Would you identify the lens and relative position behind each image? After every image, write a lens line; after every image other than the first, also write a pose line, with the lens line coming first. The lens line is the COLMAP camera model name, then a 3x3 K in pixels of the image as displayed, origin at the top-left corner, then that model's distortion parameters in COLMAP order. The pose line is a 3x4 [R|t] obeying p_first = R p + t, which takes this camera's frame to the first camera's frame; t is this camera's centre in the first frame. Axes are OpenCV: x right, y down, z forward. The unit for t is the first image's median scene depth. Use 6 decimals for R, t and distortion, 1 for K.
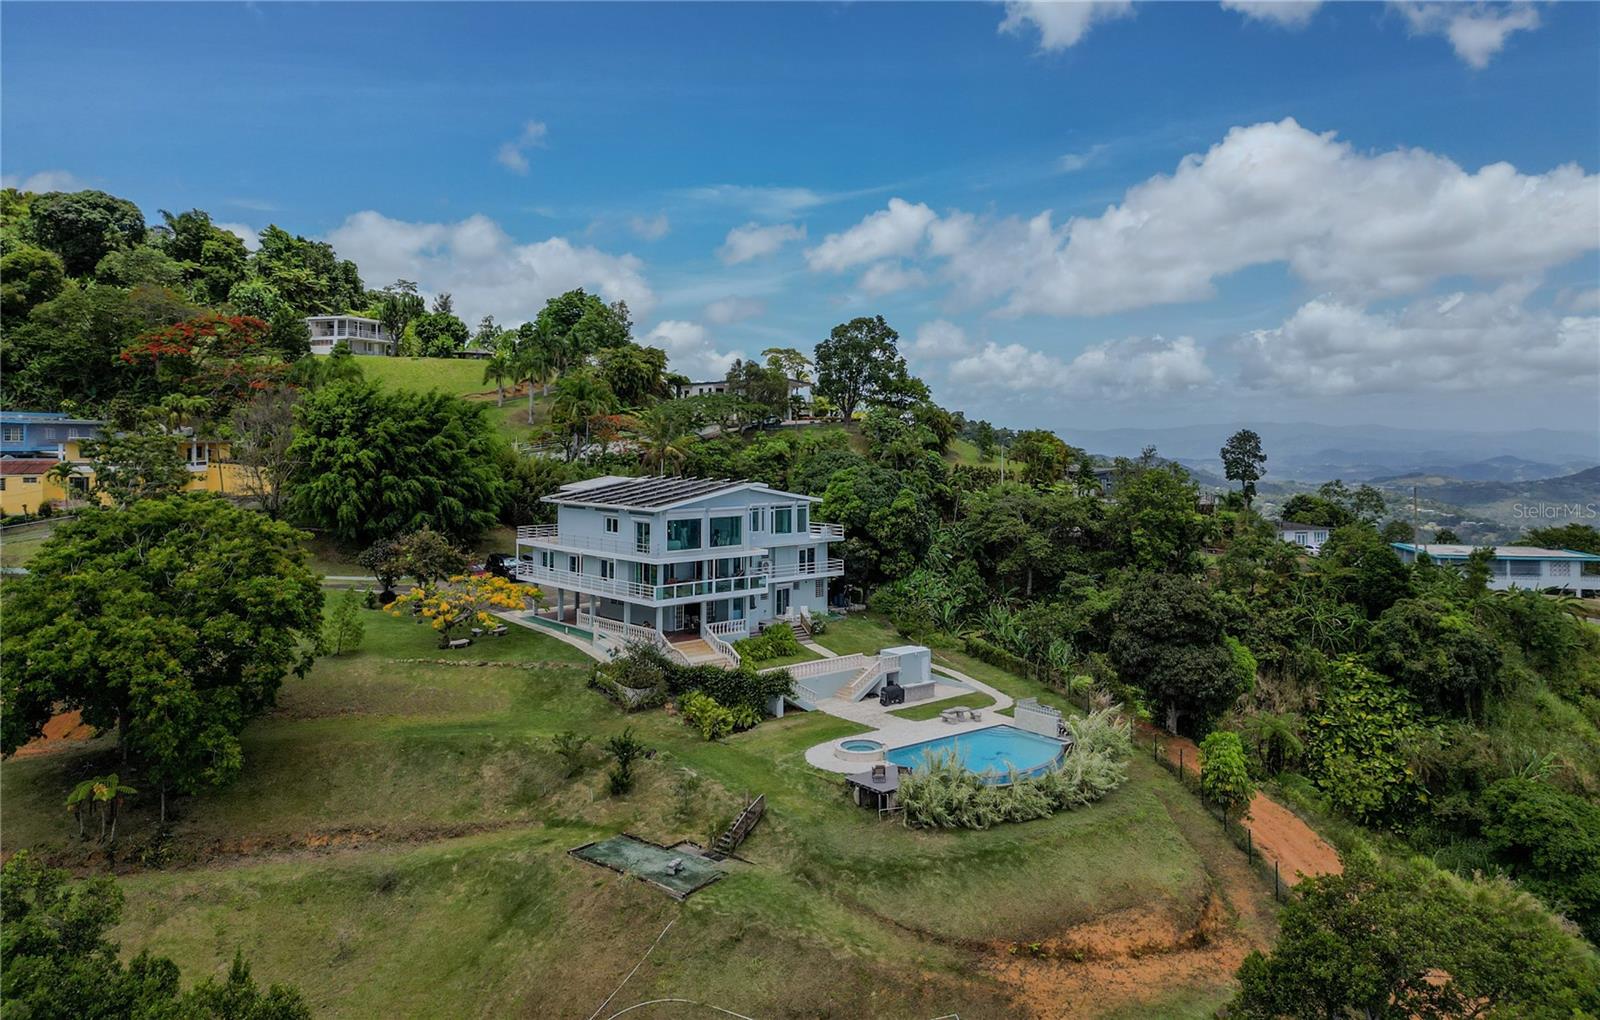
lens RADIAL K [[1110.2, 0, 802.0], [0, 1110.2, 380.8], [0, 0, 1]] dist [0.077578, -0.079287]
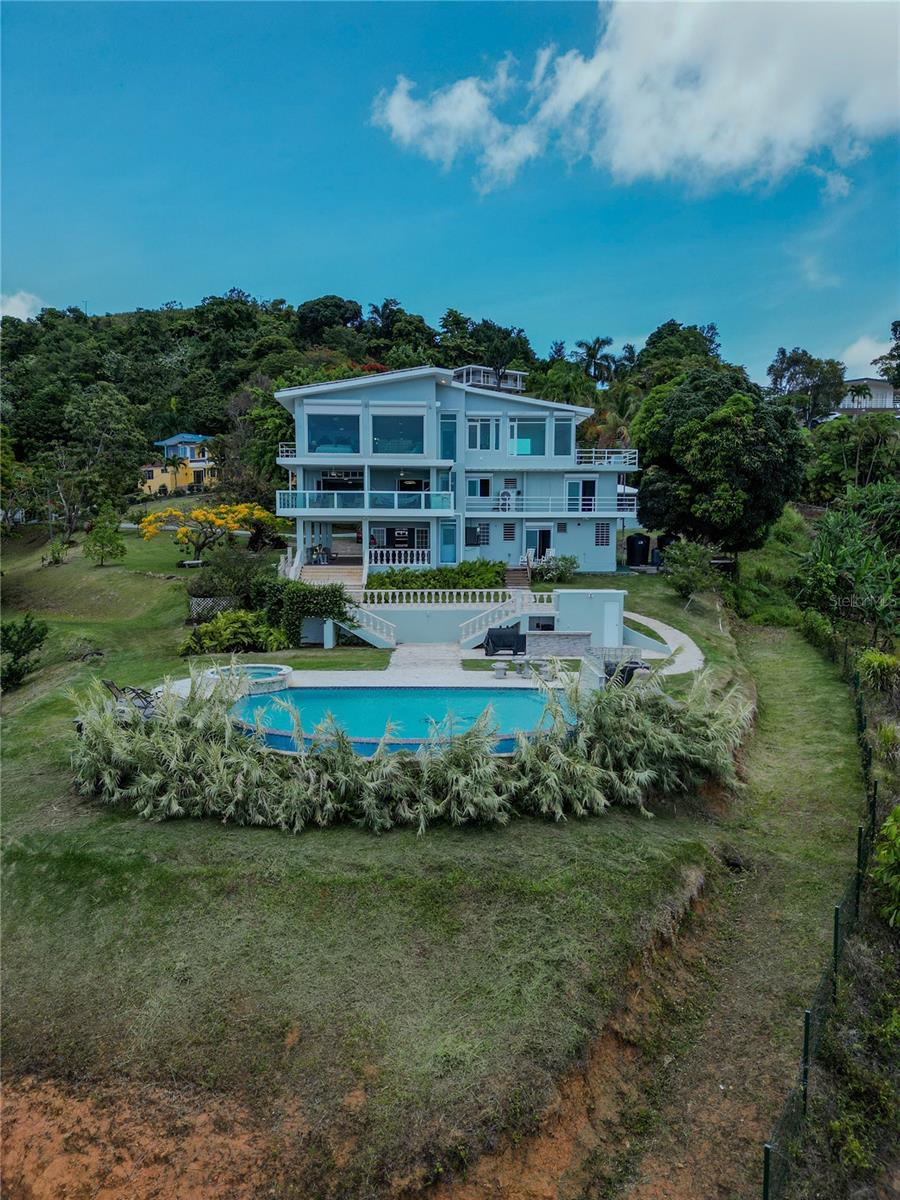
lens RADIAL K [[831.1, 0, 450.0], [0, 831.1, 600.0], [0, 0, 1]] dist [0.036572, 0.000194]
pose [[0.776158, 0.053316, -0.628281, 0.292216], [0.029342, 0.992285, 0.120453, 0.158583], [0.629856, -0.111926, 0.768605, 0.487005]]
